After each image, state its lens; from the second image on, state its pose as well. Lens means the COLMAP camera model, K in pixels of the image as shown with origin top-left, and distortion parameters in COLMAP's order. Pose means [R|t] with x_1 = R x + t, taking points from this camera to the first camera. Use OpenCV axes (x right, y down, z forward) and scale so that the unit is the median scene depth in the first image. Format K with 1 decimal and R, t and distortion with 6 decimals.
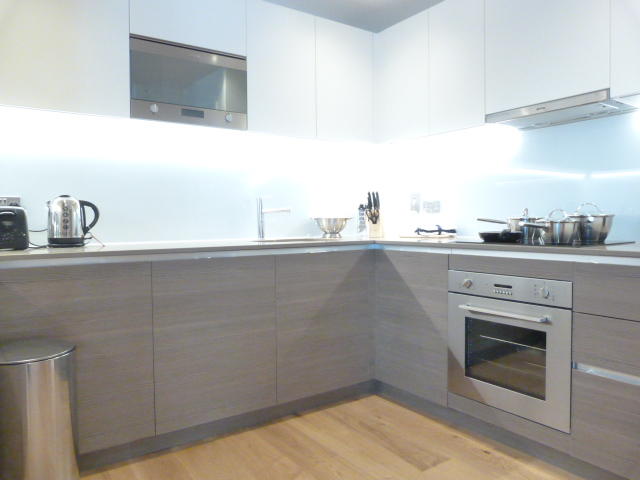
lens RADIAL K [[479.0, 0, 320.0], [0, 479.0, 240.0], [0, 0, 1]] dist [-0.008343, -0.000316]
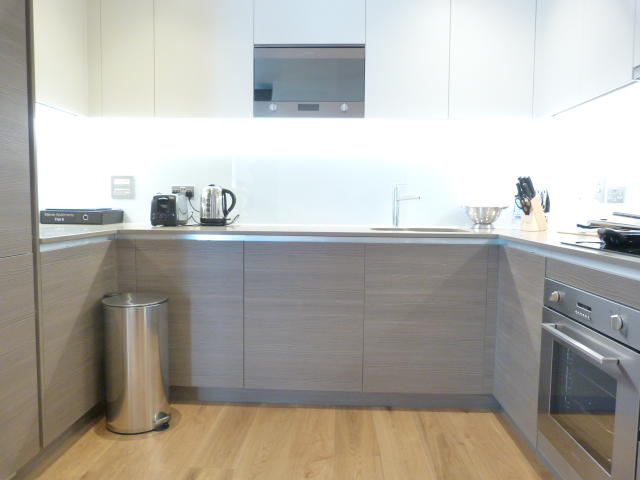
lens RADIAL K [[479.0, 0, 320.0], [0, 479.0, 240.0], [0, 0, 1]] dist [-0.008343, -0.000316]
pose [[0.799739, 0.063446, -0.596986, 0.419956], [-0.042825, 0.997896, 0.048684, -0.019646], [0.598819, -0.013368, 0.800773, 0.145839]]
